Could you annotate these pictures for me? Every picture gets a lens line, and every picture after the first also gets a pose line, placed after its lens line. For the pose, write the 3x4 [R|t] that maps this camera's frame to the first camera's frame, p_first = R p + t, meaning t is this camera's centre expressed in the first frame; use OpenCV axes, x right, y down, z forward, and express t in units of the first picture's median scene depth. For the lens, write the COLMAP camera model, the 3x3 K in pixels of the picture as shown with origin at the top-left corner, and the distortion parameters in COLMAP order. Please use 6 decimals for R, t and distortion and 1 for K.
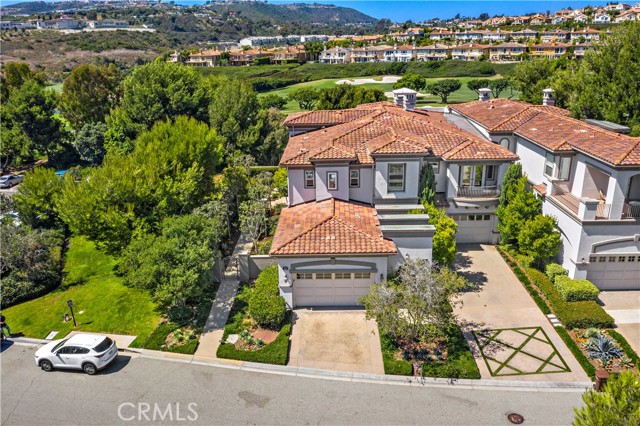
lens RADIAL K [[495.6, 0, 320.0], [0, 495.6, 213.0], [0, 0, 1]] dist [-0.033523, 0.001113]
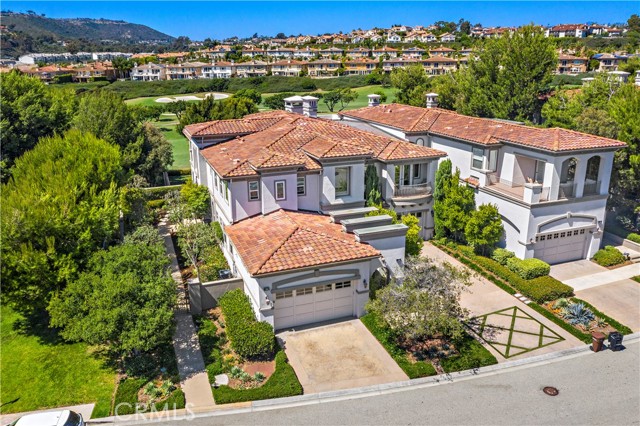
lens RADIAL K [[508.8, 0, 320.0], [0, 508.8, 213.0], [0, 0, 1]] dist [-0.028565, -0.000594]
pose [[0.928913, -0.096780, 0.357428, -0.247356], [0.111871, 0.993485, -0.021734, 0.005870], [-0.352996, 0.060175, 0.933688, 0.089007]]
